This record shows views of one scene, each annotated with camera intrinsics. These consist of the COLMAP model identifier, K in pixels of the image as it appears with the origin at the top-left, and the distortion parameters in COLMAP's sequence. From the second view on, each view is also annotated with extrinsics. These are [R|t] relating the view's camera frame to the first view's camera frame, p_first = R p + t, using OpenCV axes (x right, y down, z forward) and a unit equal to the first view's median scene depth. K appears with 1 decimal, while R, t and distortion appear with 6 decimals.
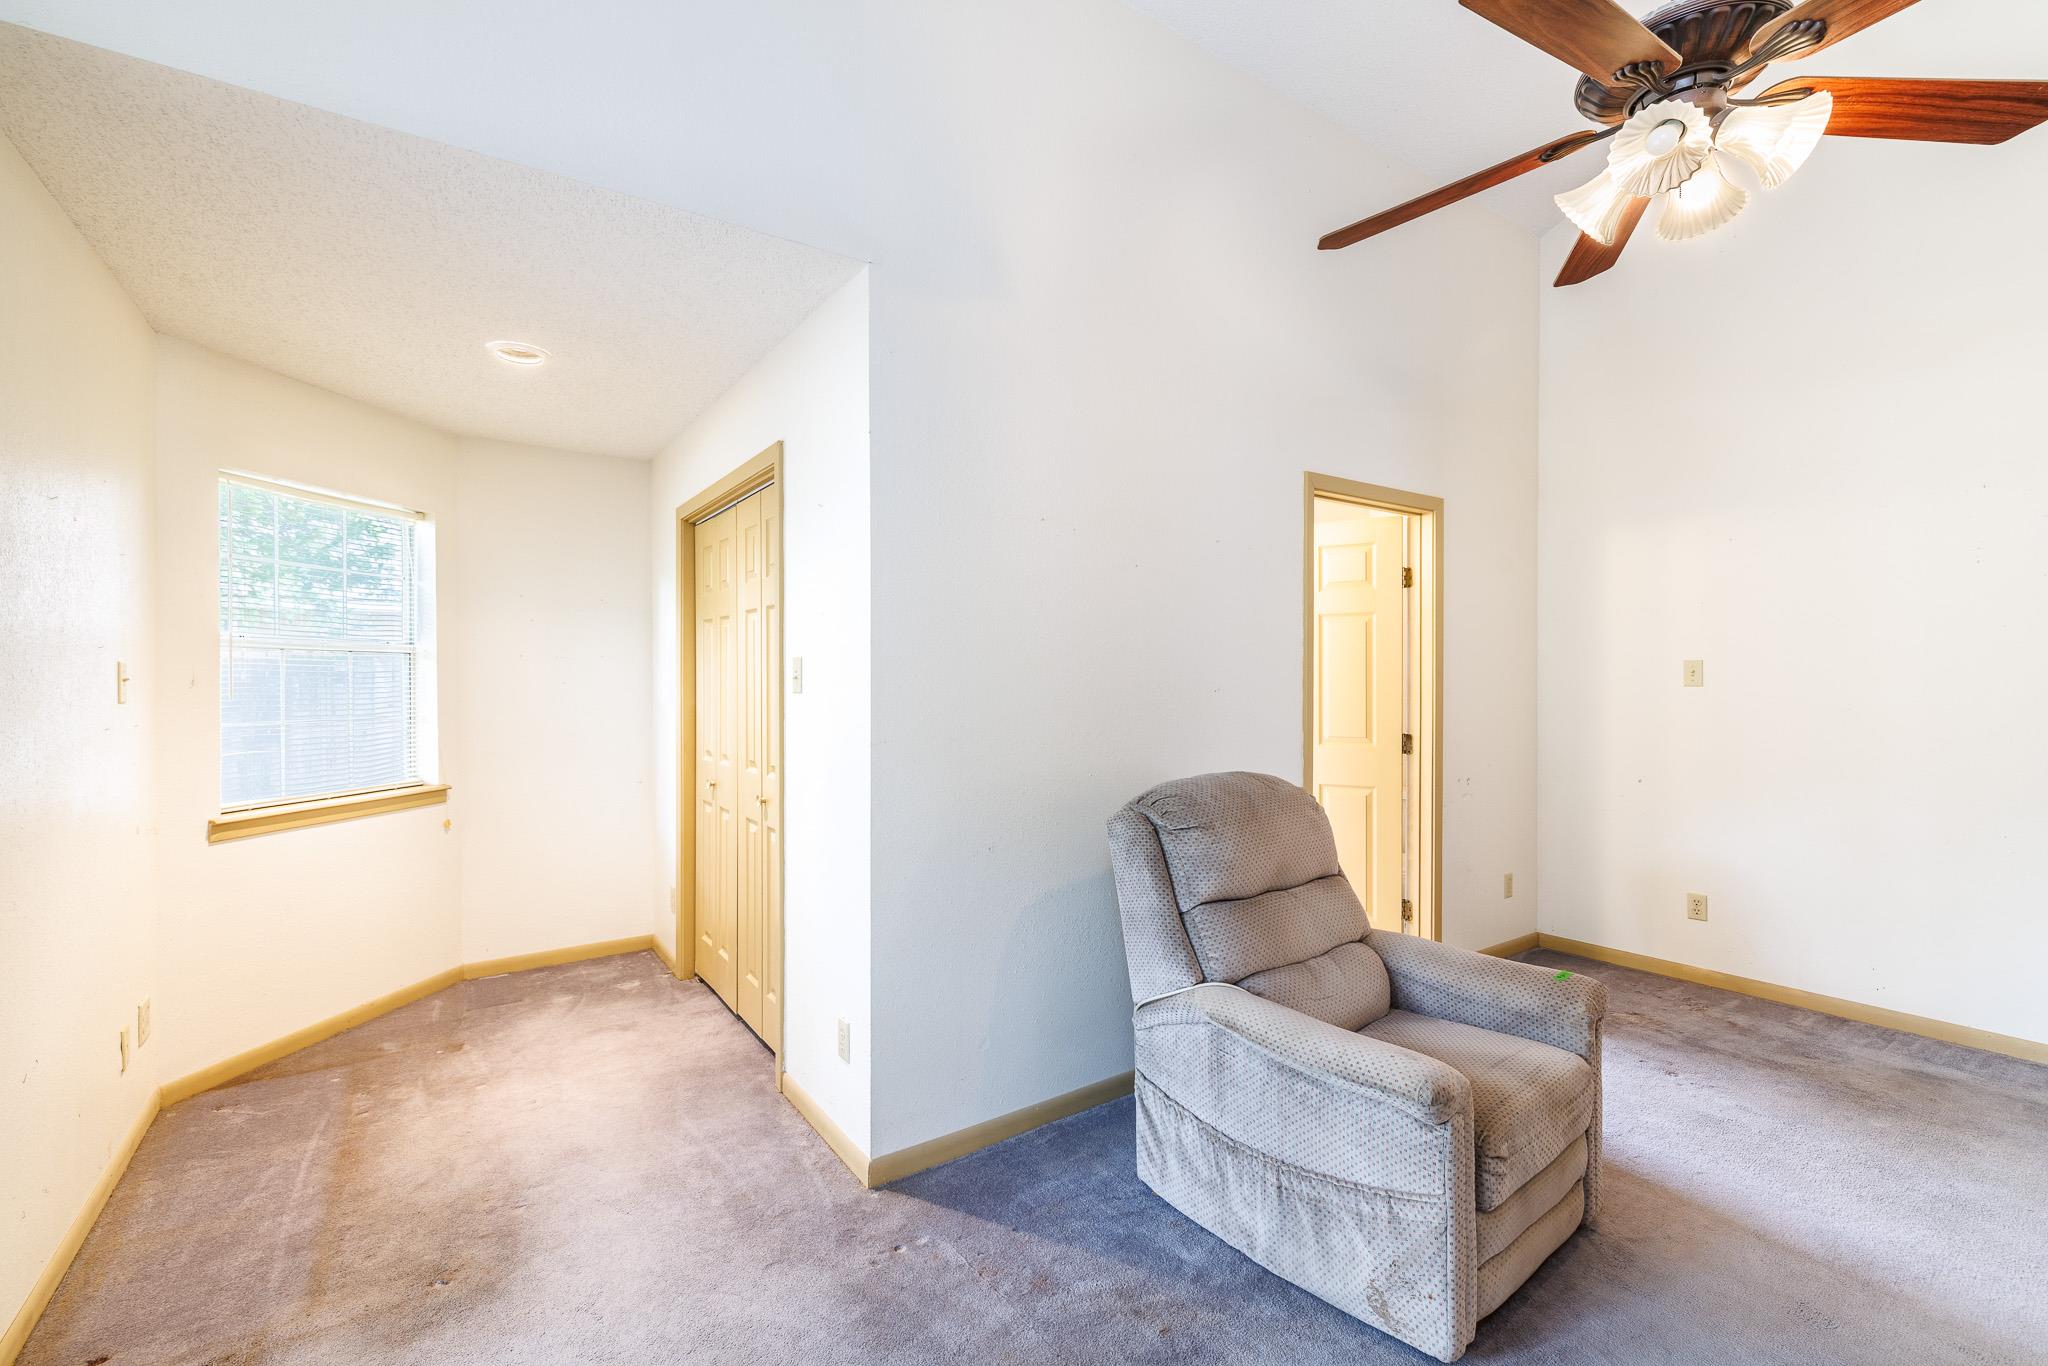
lens RADIAL K [[881.9, 0, 1020.9], [0, 881.9, 684.4], [0, 0, 1]] dist [-0.000559, -0.000426]
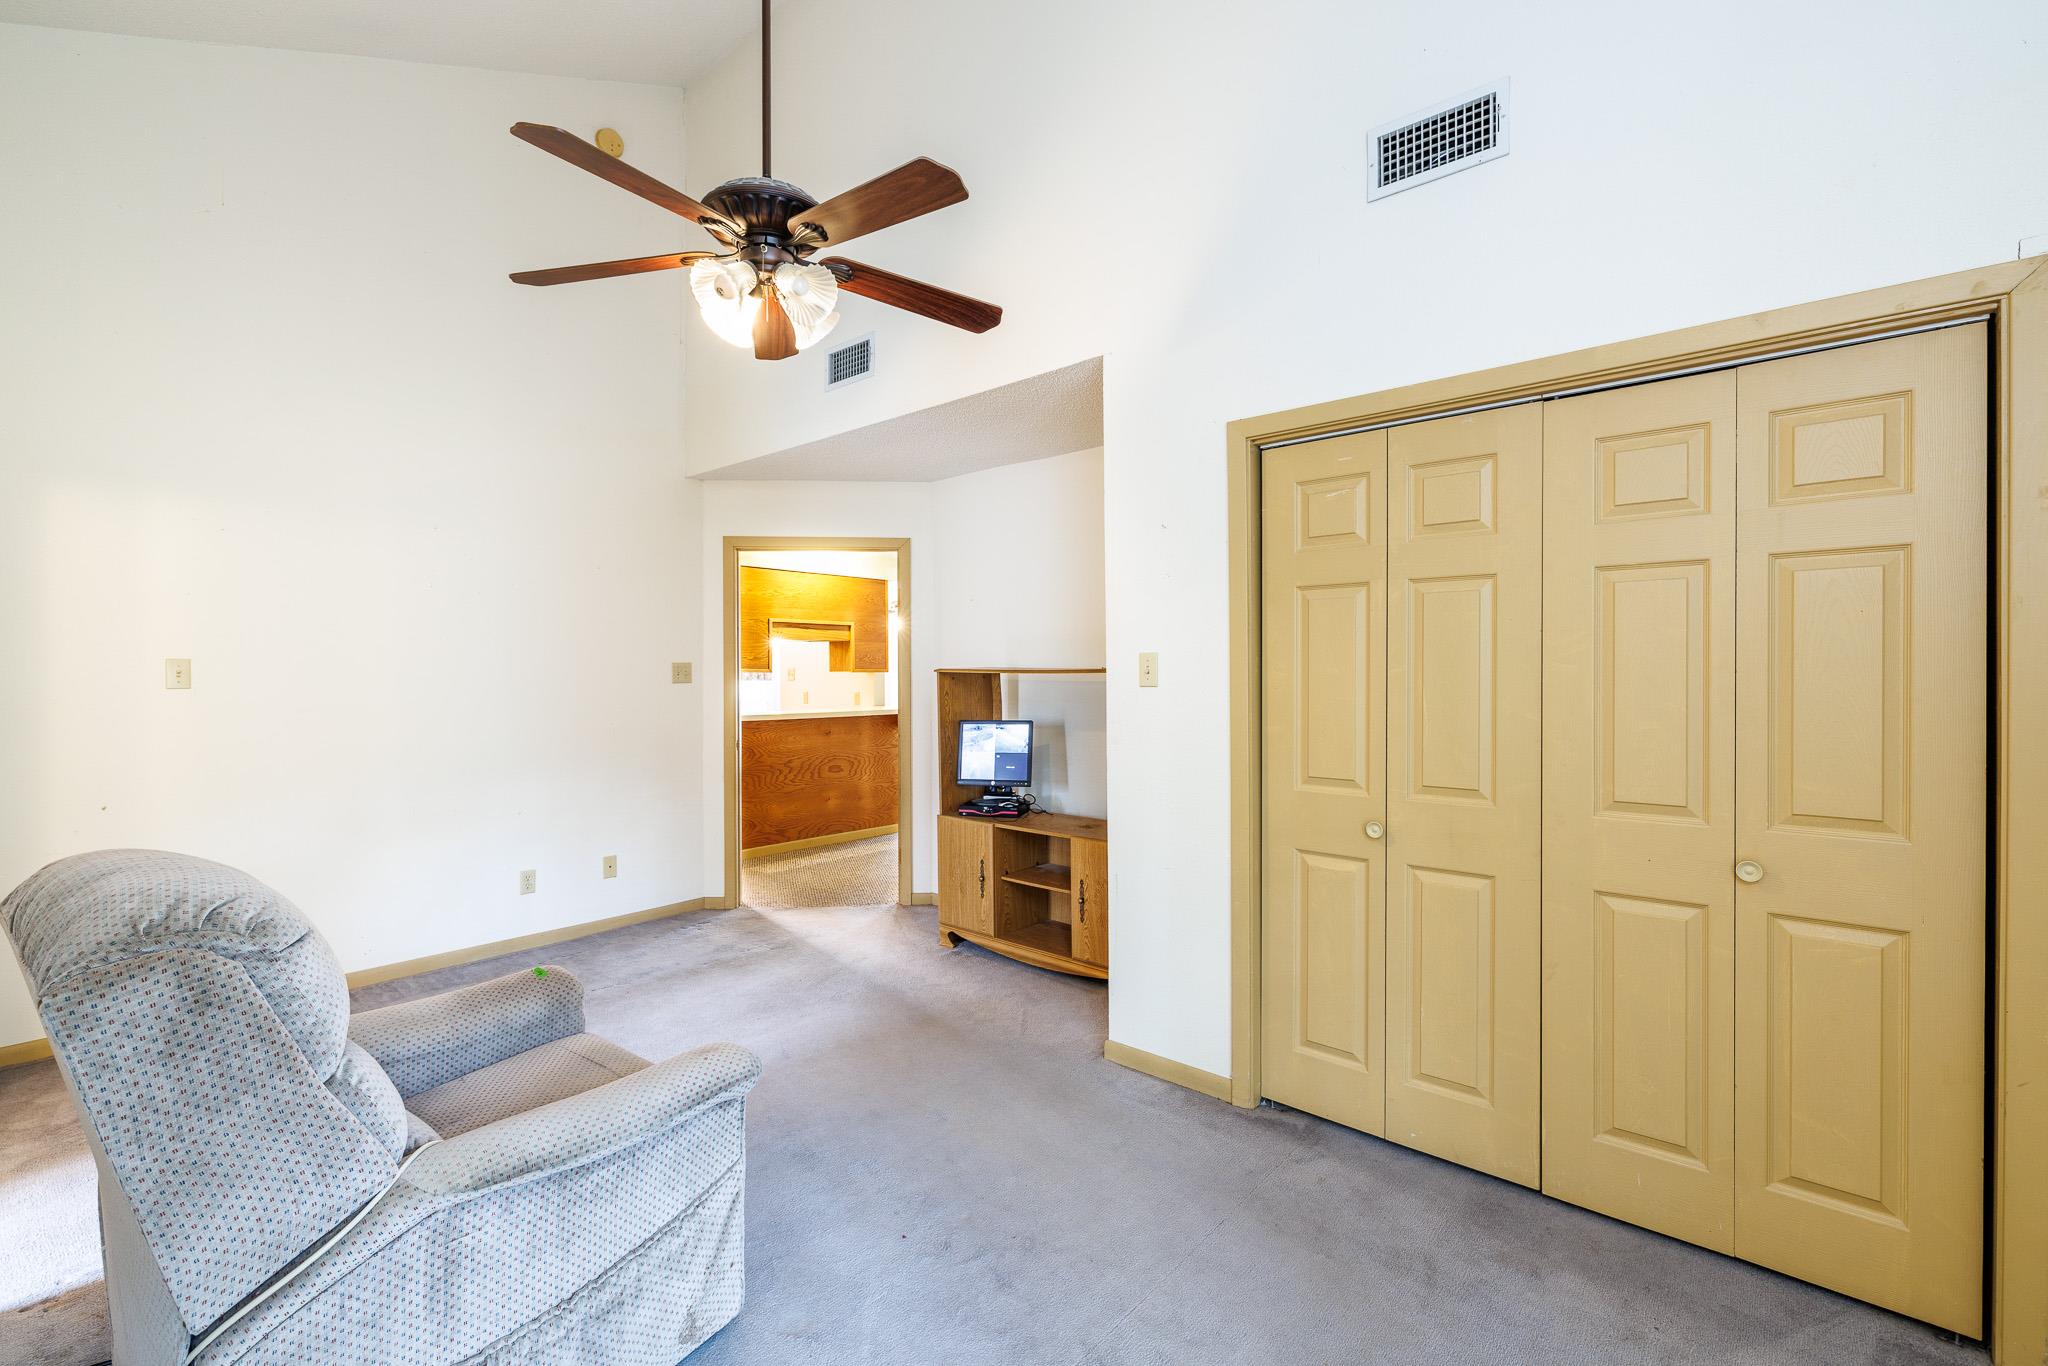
lens RADIAL K [[881.9, 0, 1009.2], [0, 881.9, 681.6], [0, 0, 1]] dist [-0.000559, -0.000426]
pose [[-0.247575, -0.004239, 0.968859, -0.526063], [0.009639, 0.999930, 0.006838, -0.005733], [-0.968821, 0.011031, -0.247517, 0.767129]]
